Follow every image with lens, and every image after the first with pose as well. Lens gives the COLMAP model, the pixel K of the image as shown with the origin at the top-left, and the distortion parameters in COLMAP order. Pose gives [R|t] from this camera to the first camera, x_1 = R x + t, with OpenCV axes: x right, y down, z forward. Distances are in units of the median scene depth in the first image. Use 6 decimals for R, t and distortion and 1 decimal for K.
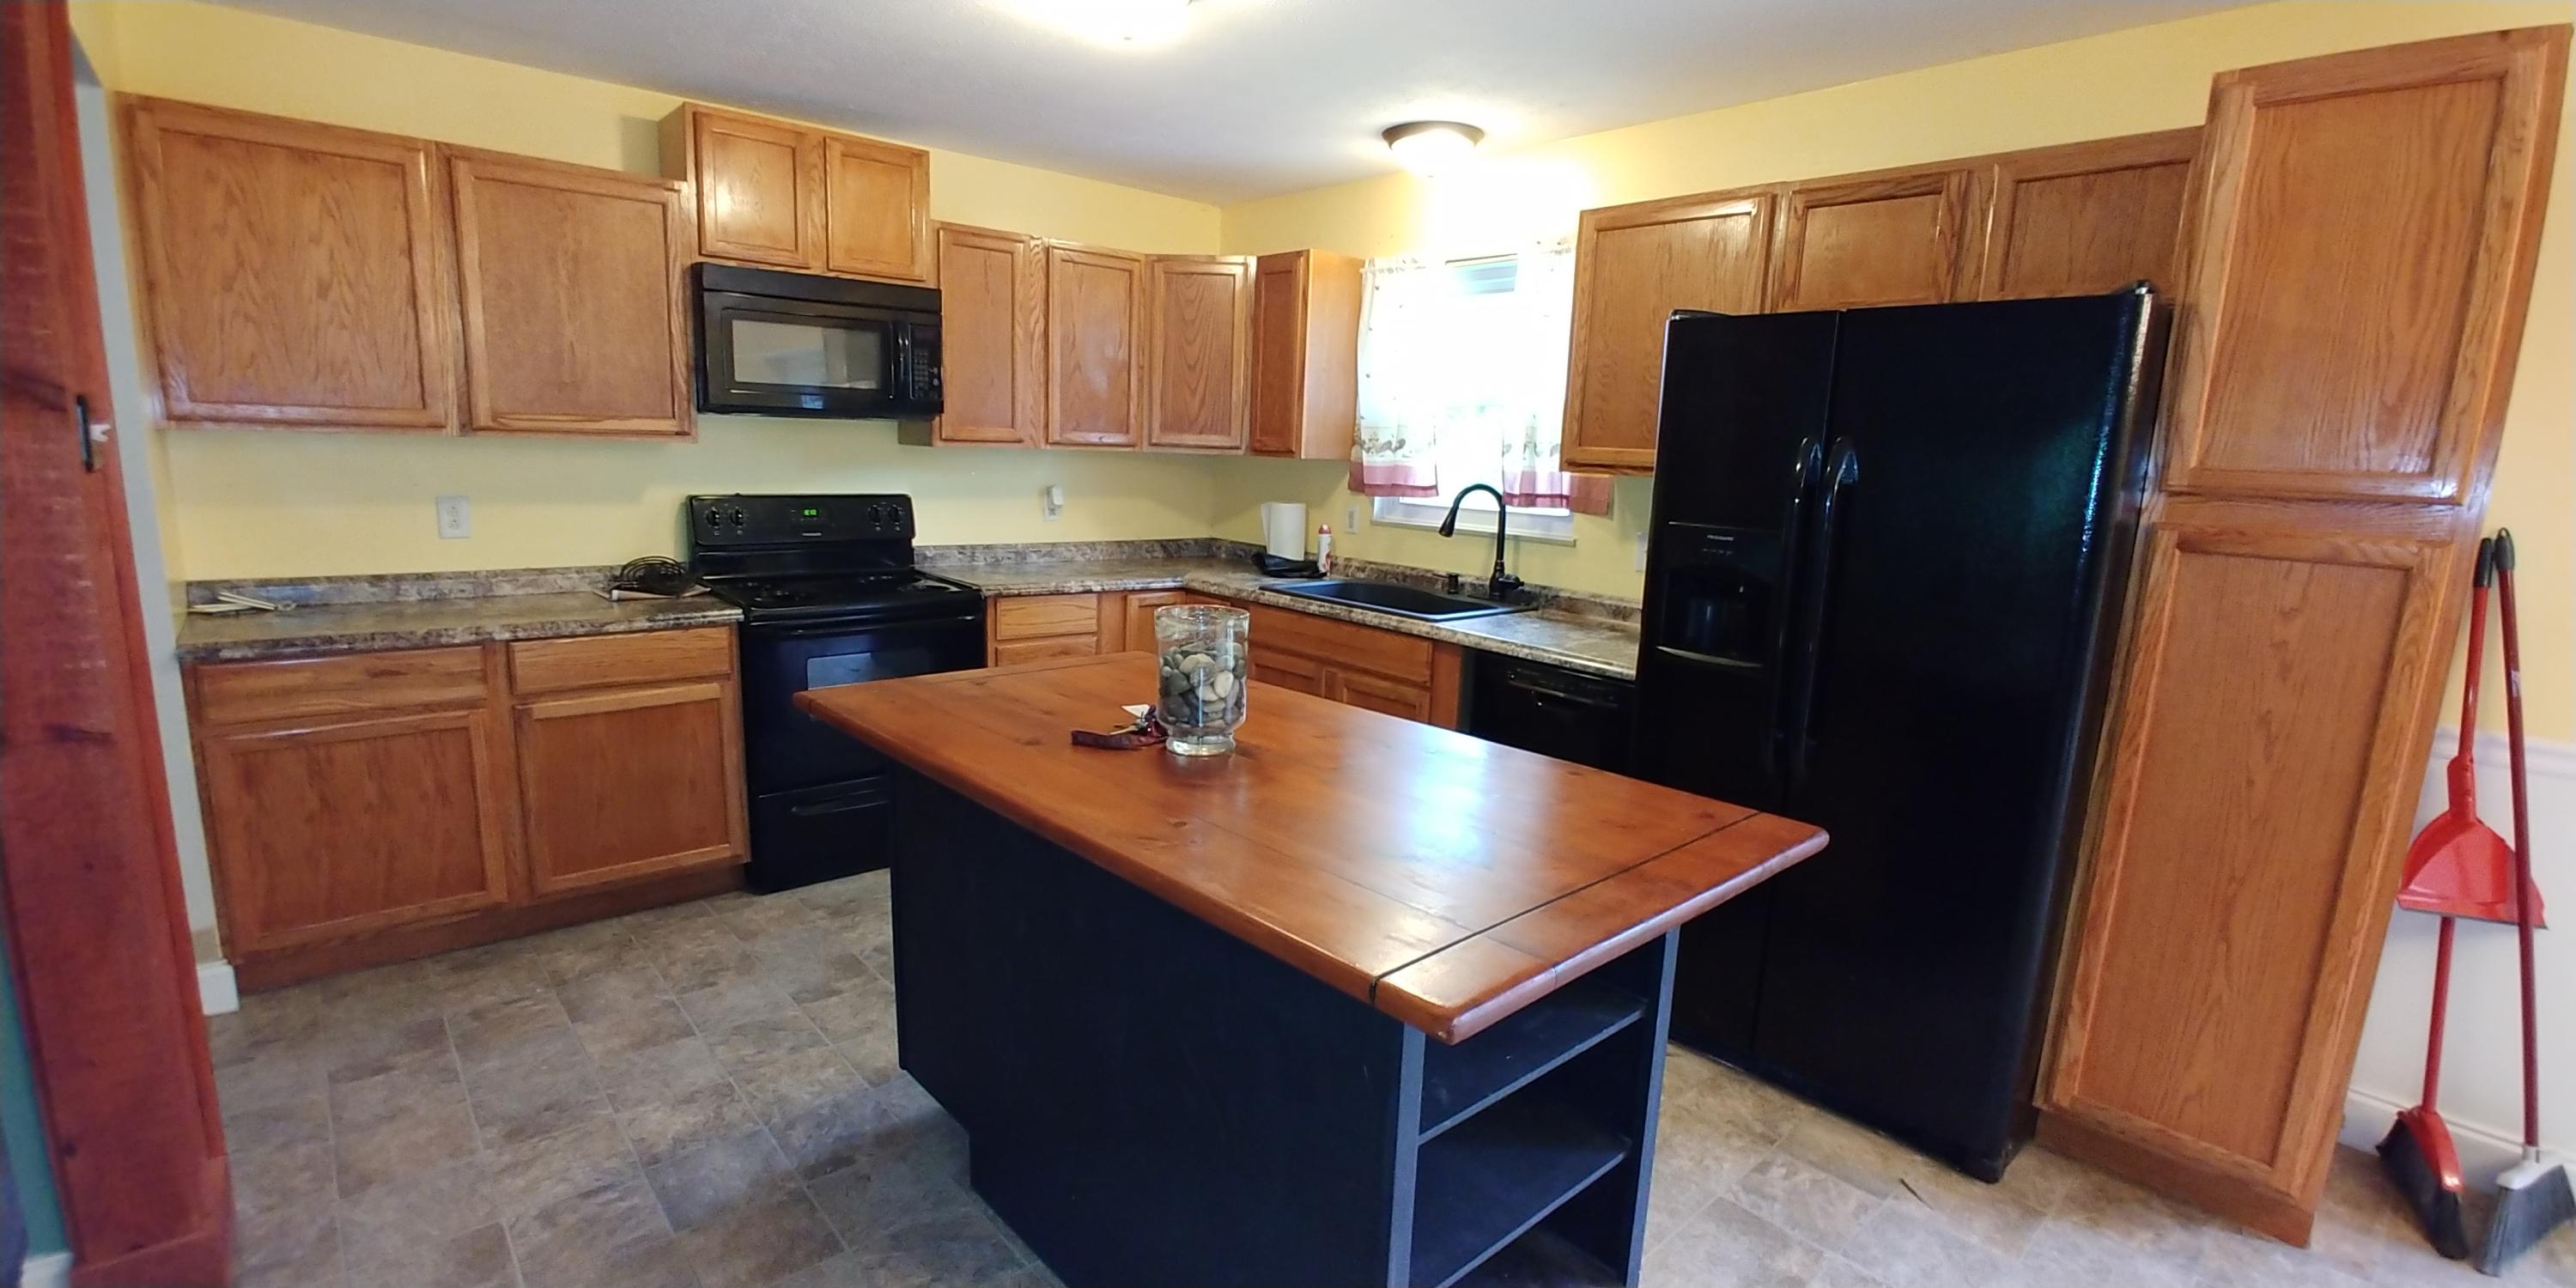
lens RADIAL K [[1124.9, 0, 1267.1], [0, 1124.9, 654.6], [0, 0, 1]] dist [-0.027987, 0.002552]
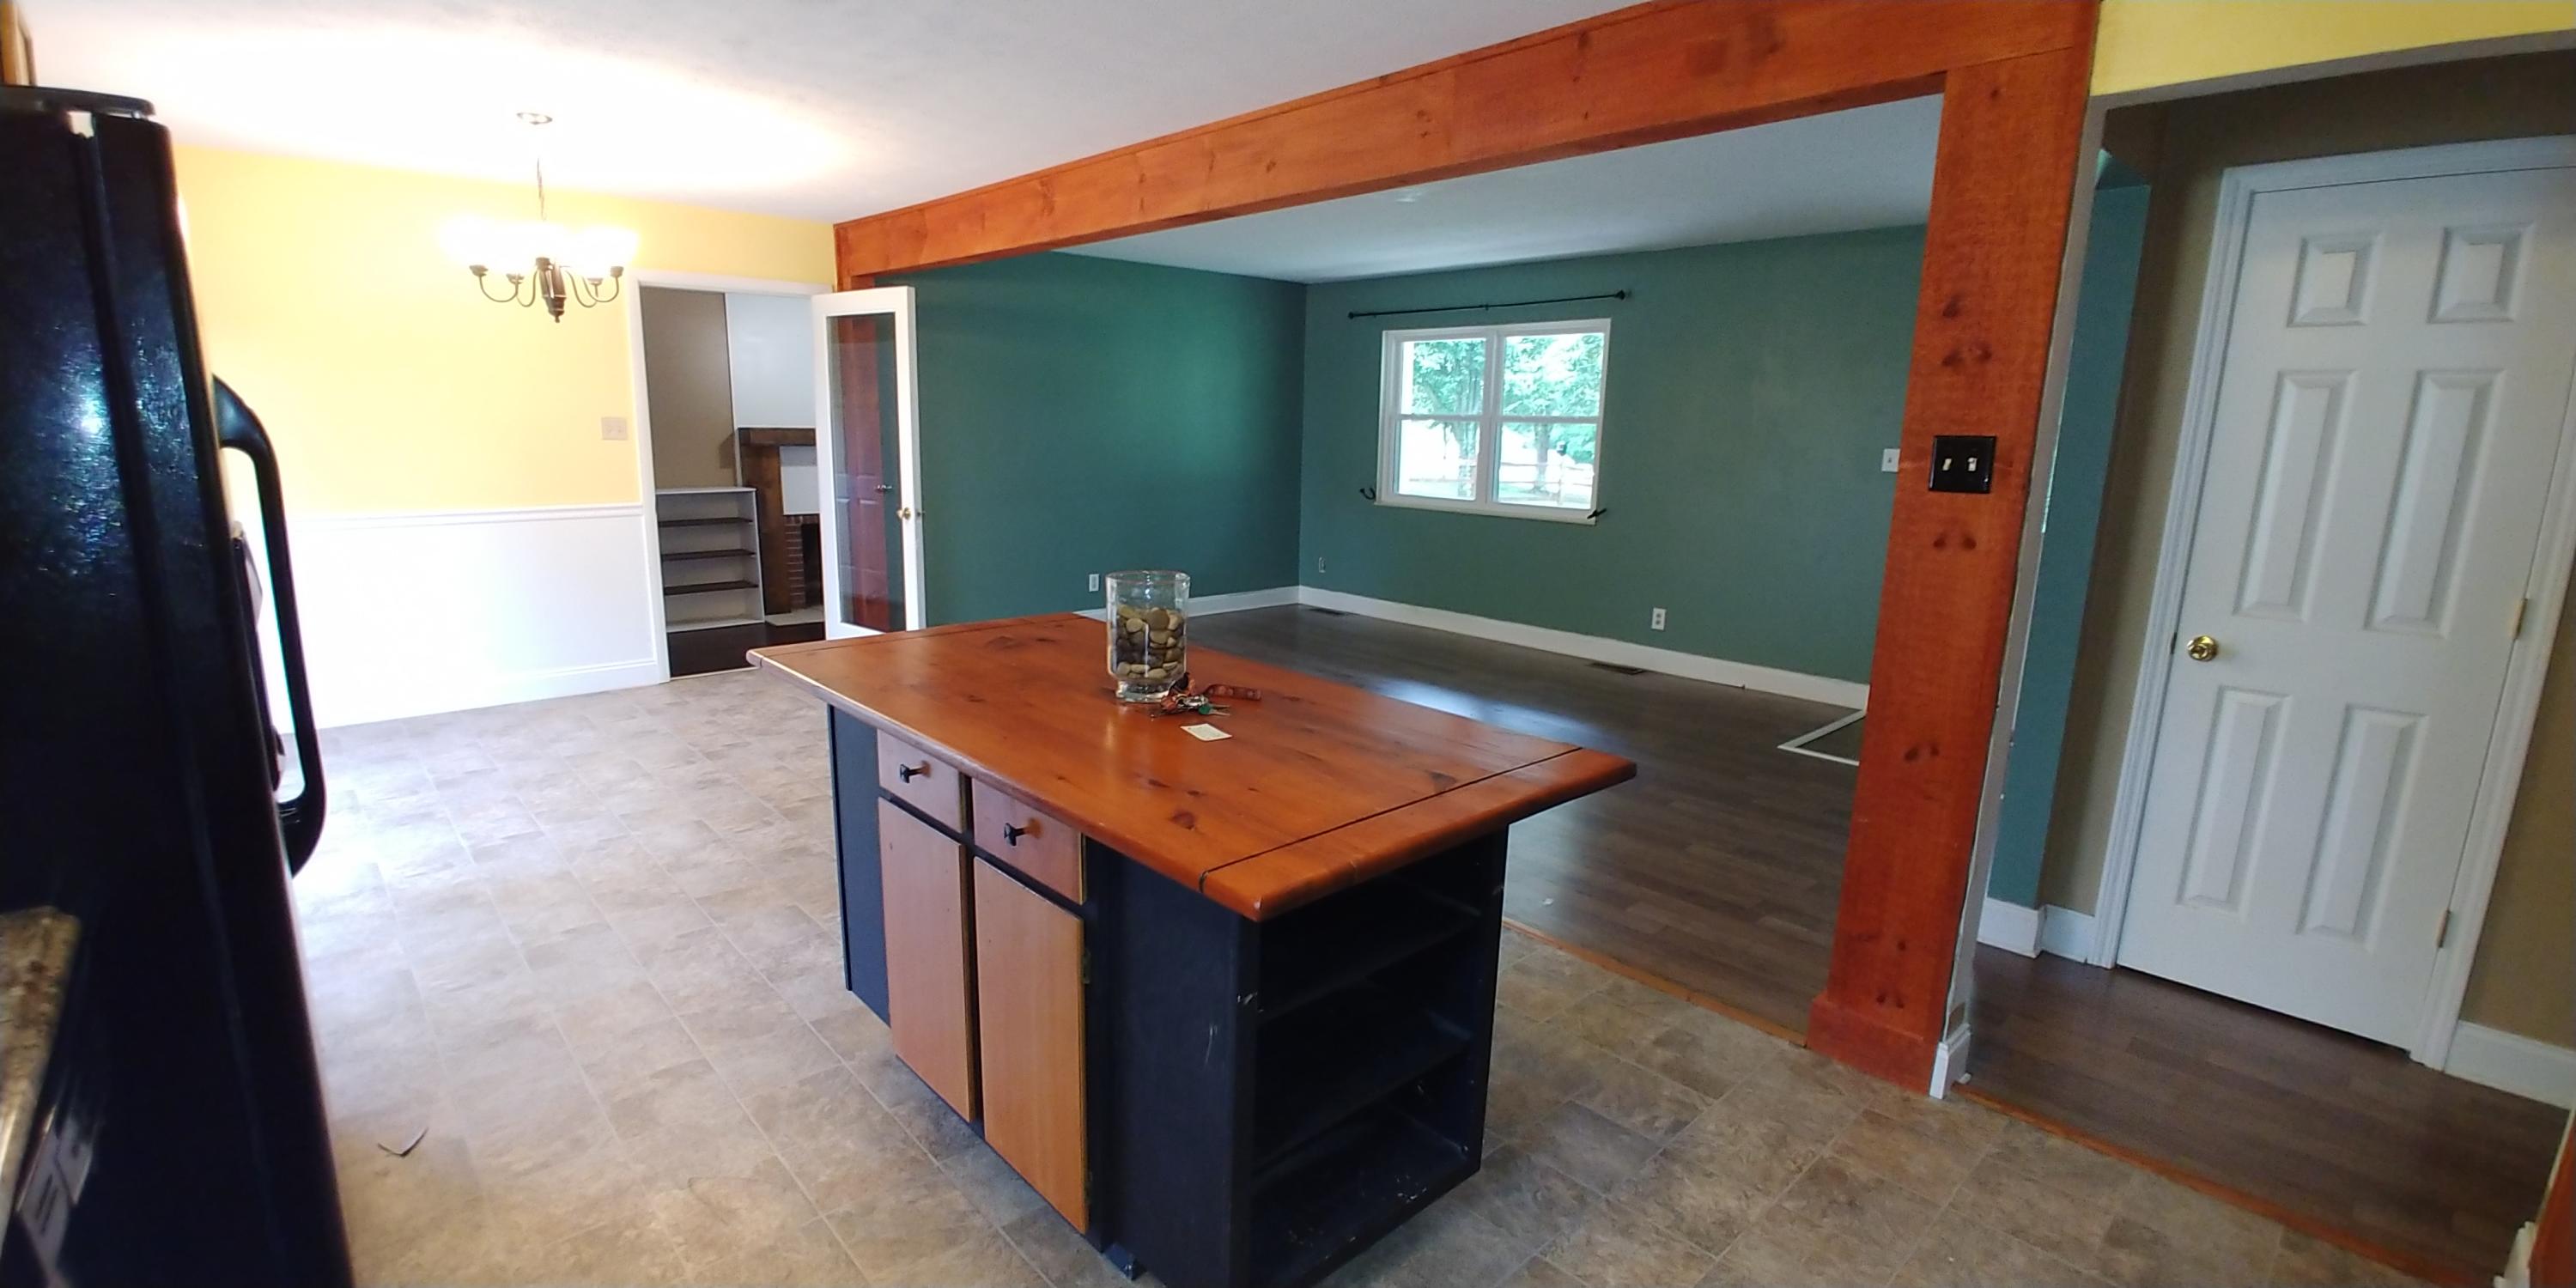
lens RADIAL K [[1124.9, 0, 1266.8], [0, 1124.9, 648.7], [0, 0, 1]] dist [-0.027987, 0.002552]
pose [[-0.998111, -0.054011, -0.029264, -0.073659], [-0.061090, 0.922729, 0.380578, -0.206133], [0.006447, 0.381647, -0.924286, 1.044389]]
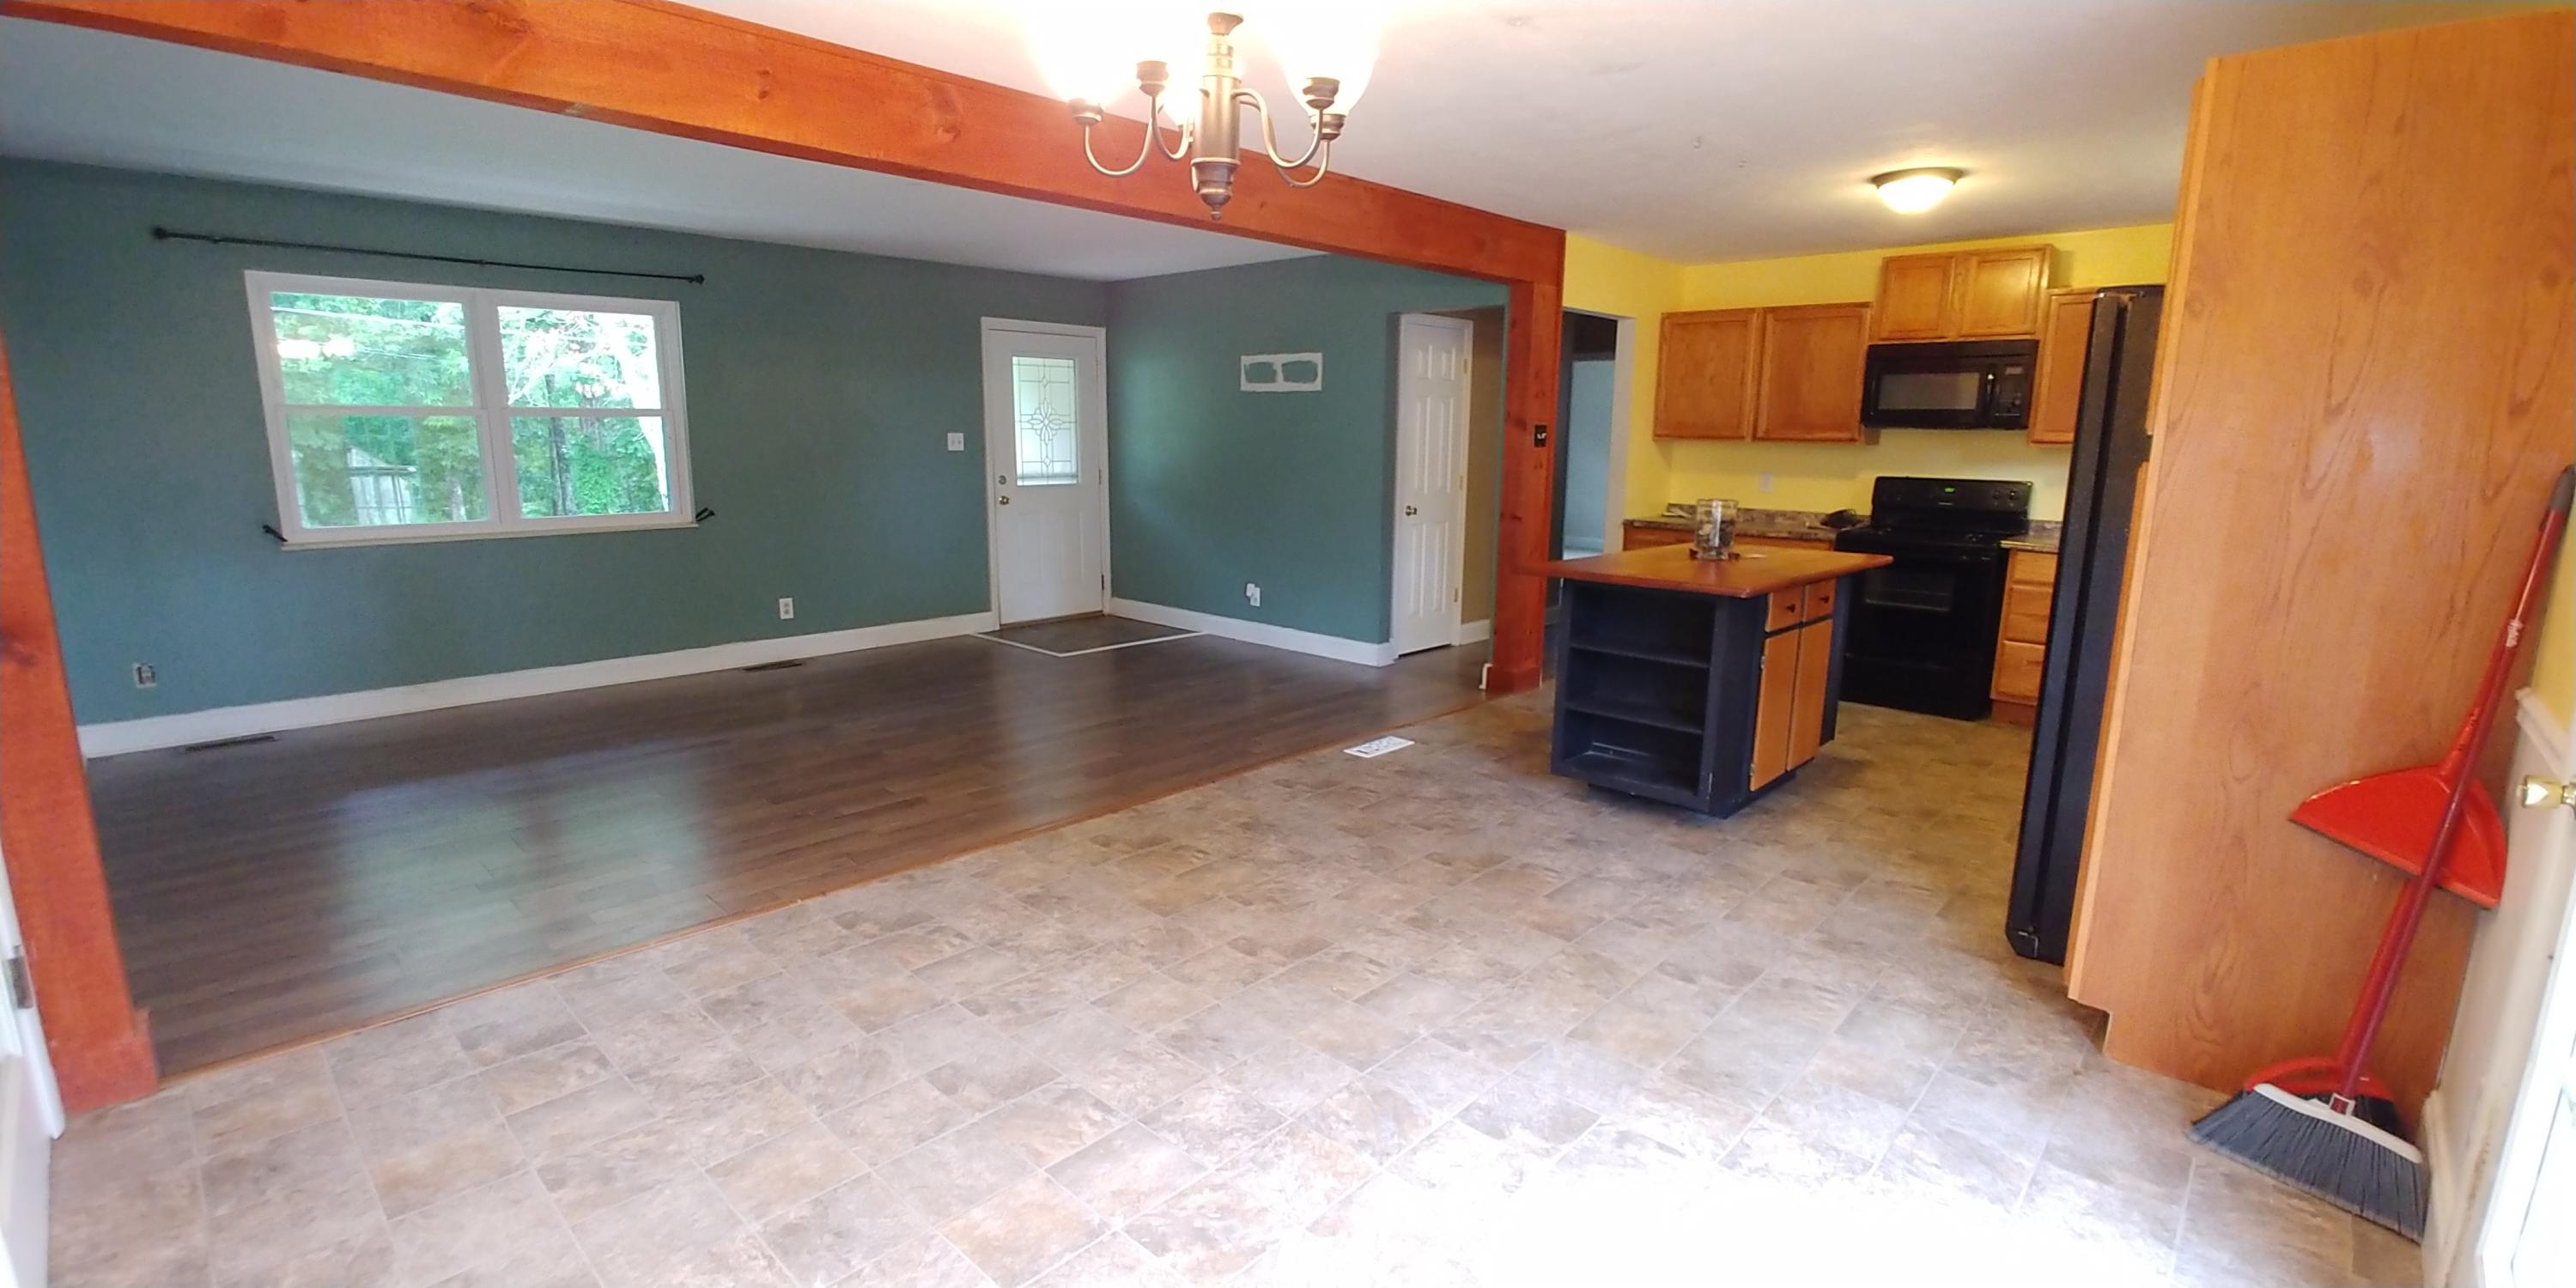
lens RADIAL K [[1124.9, 0, 1264.9], [0, 1124.9, 649.4], [0, 0, 1]] dist [-0.027987, 0.002552]
pose [[0.084339, 0.150525, -0.985002, 1.122344], [-0.192470, 0.972369, 0.132115, 0.070640], [0.977672, 0.178441, 0.110980, -0.066968]]
